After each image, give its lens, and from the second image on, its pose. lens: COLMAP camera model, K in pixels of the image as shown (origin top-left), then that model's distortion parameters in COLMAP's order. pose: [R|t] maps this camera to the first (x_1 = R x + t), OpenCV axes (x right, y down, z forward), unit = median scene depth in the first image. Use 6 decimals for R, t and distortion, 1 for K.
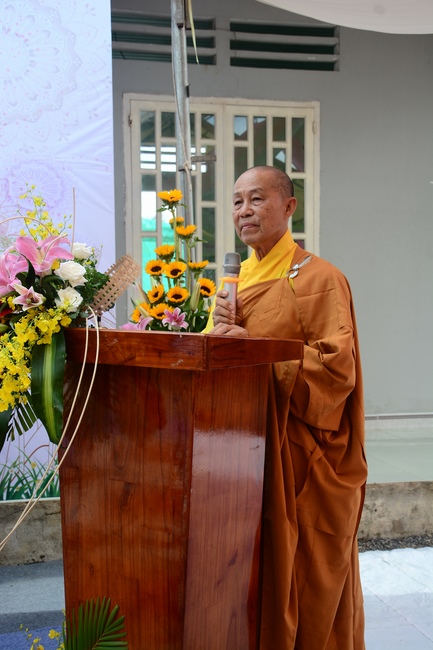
lens RADIAL K [[887.0, 0, 216.5], [0, 887.0, 325.0], [0, 0, 1]] dist [0.169557, 0.067399]
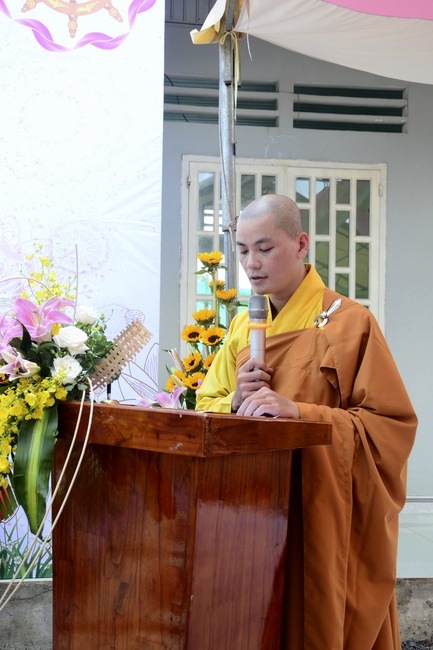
lens RADIAL K [[892.4, 0, 216.5], [0, 892.4, 325.0], [0, 0, 1]] dist [0.104660, 0.009310]
pose [[0.995797, 0.018479, -0.089704, 0.039559], [-0.024861, 0.997198, -0.070552, -0.008211], [0.088149, 0.072485, 0.993466, 0.073772]]
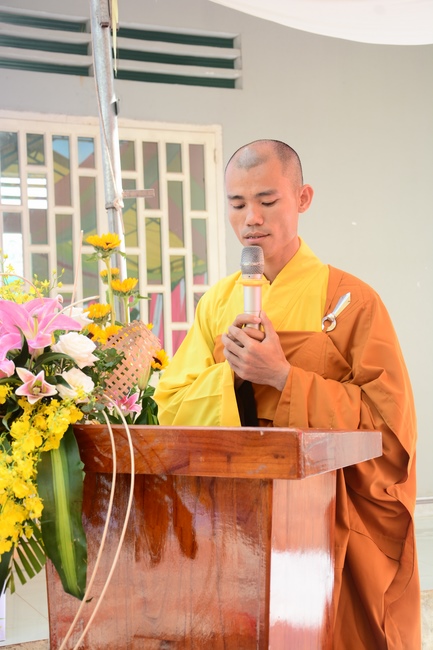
lens RADIAL K [[1079.4, 0, 216.5], [0, 1079.4, 325.0], [0, 0, 1]] dist [0.224582, -0.047594]
pose [[0.981805, -0.021994, 0.188613, -0.135355], [0.033889, 0.997619, -0.060072, -0.013124], [-0.186843, 0.065370, 0.980212, 0.070073]]
